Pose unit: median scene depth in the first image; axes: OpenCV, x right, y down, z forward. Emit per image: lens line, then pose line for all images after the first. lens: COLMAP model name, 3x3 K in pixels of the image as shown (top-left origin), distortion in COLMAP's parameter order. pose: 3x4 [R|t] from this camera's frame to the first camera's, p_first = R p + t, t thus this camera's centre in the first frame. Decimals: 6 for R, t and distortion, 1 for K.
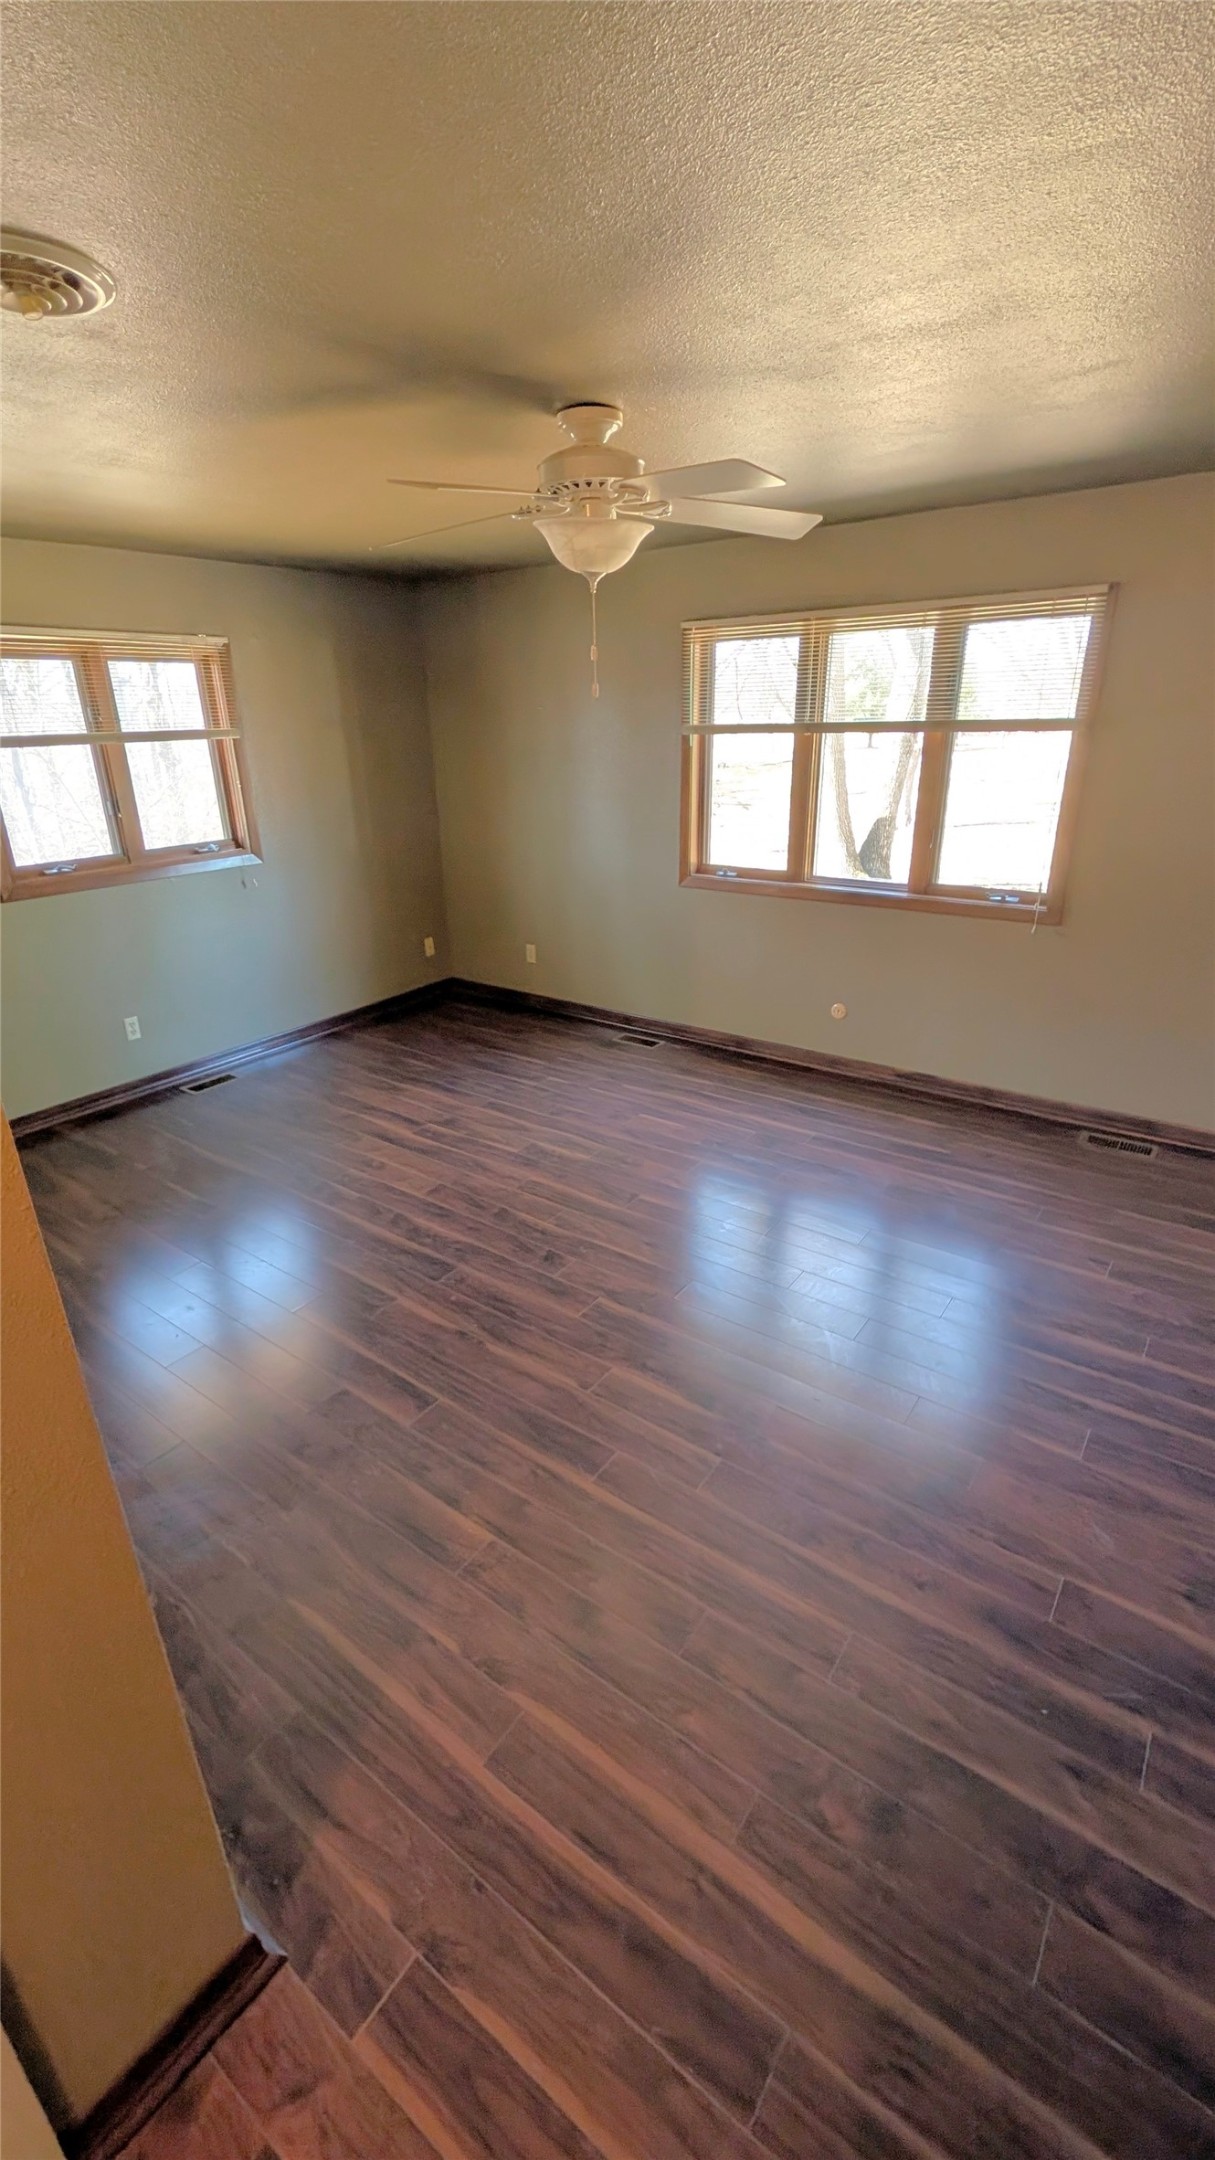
lens RADIAL K [[915.9, 0, 601.8], [0, 915.9, 1071.8], [0, 0, 1]] dist [0.000224, -0.000166]
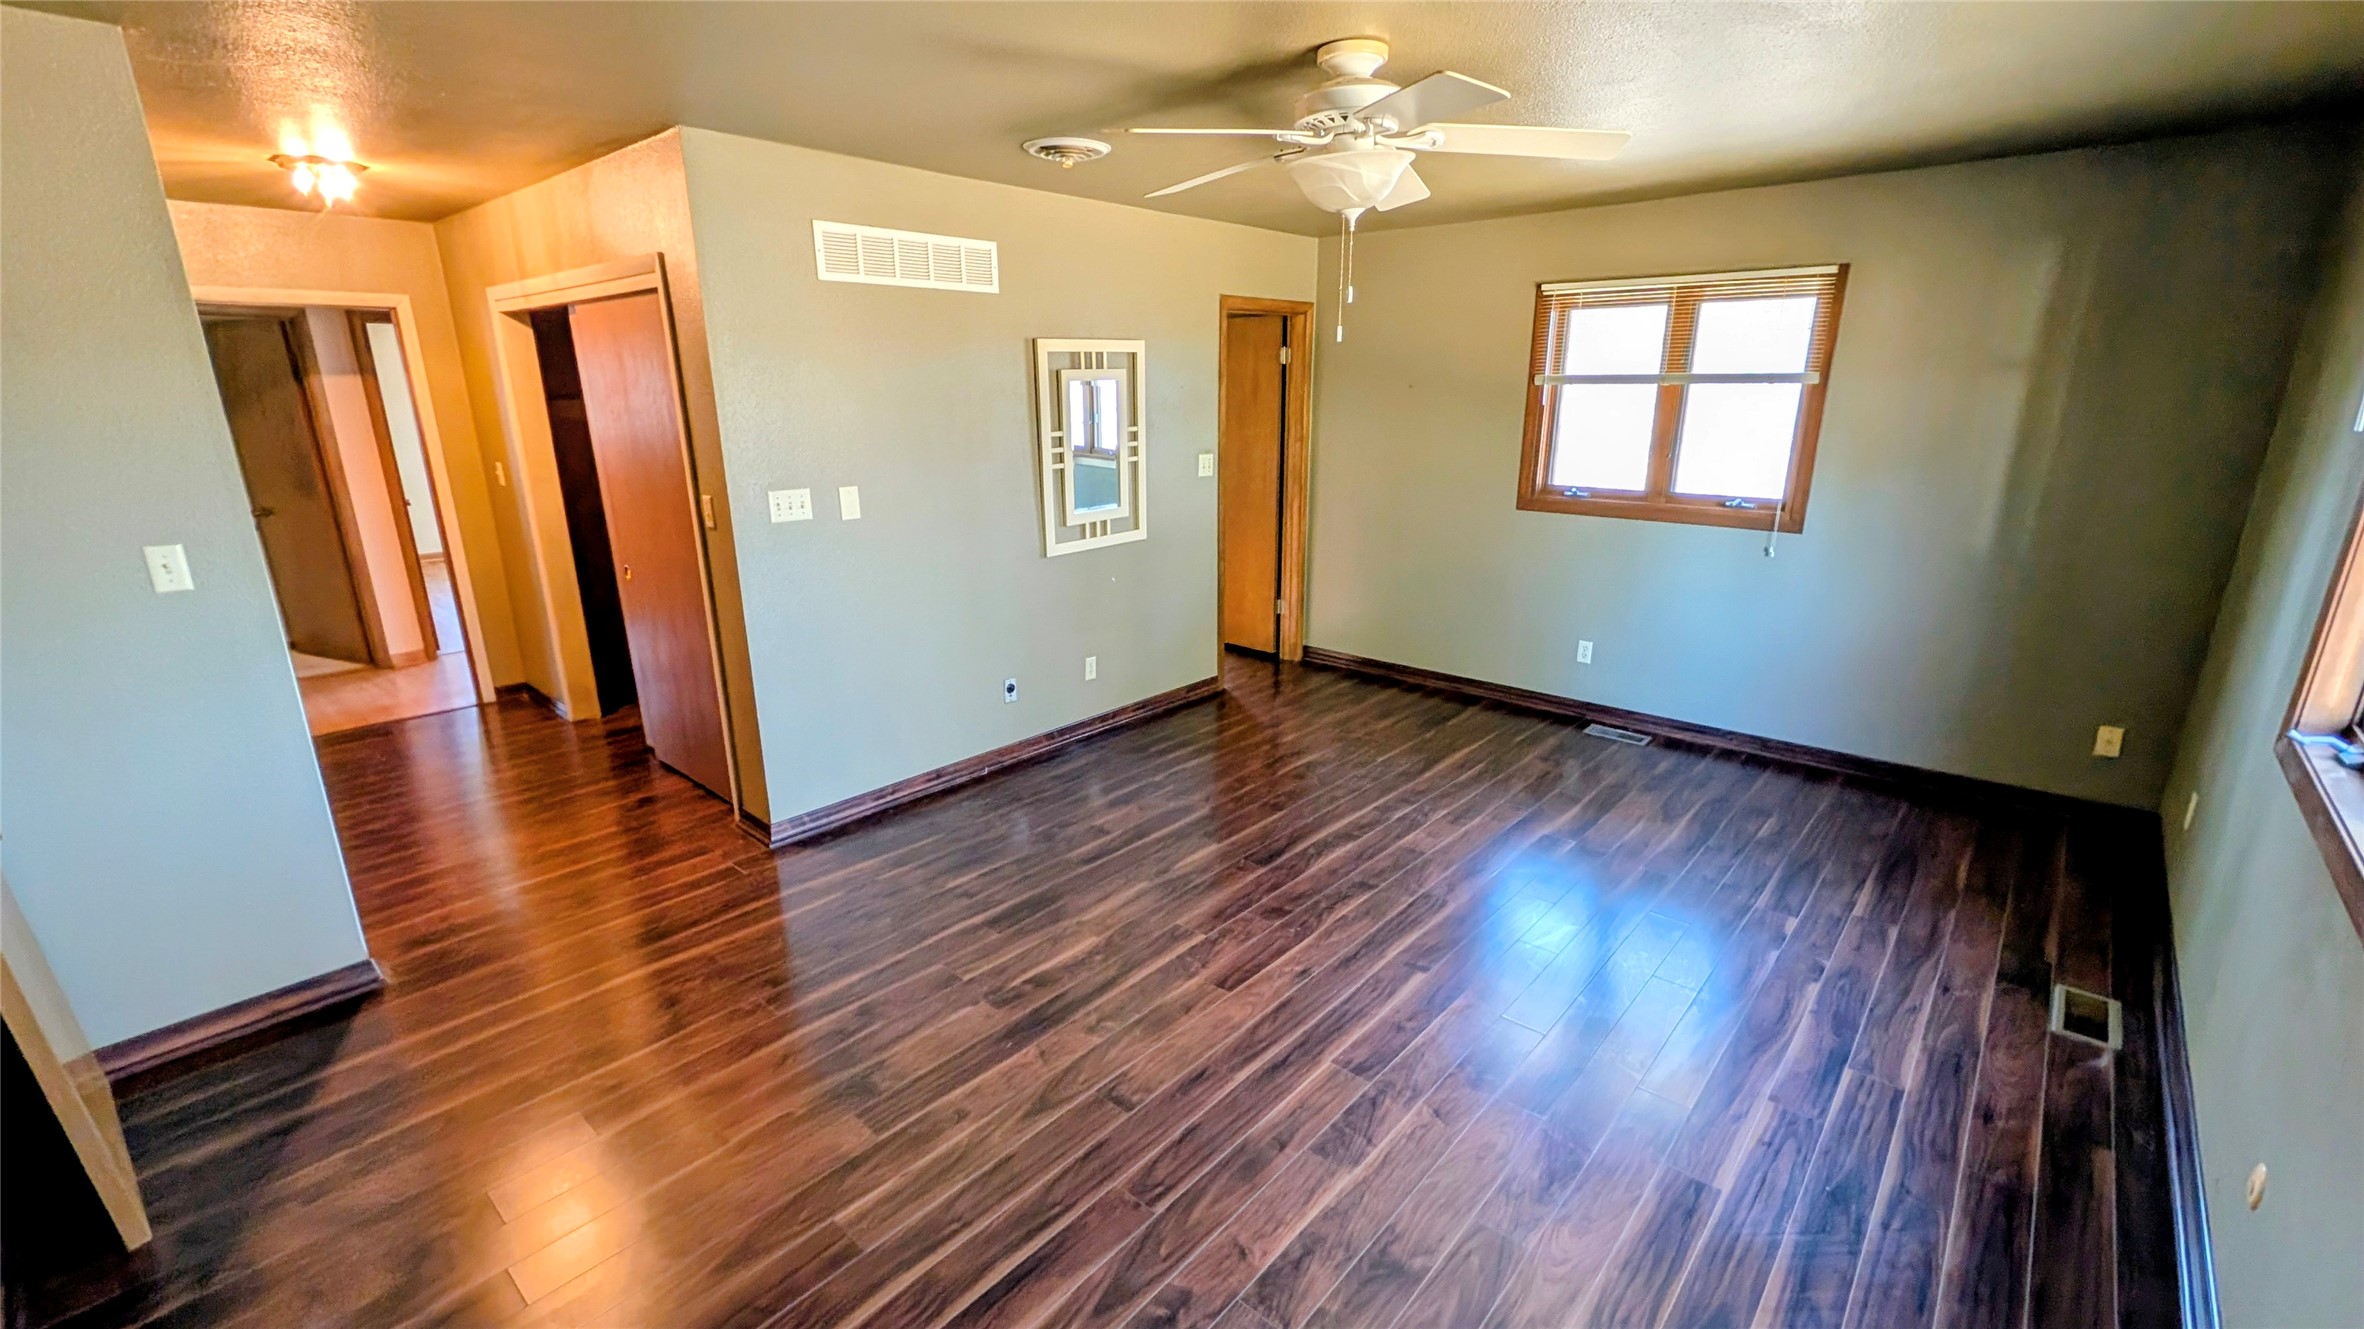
lens RADIAL K [[1002.4, 0, 1175.6], [0, 1002.4, 682.4], [0, 0, 1]] dist [0.000224, -0.000166]
pose [[-0.090791, 0.306744, -0.947452, 0.647651], [-0.356684, 0.878249, 0.318519, -0.224876], [0.929803, 0.366860, 0.029674, 0.574085]]
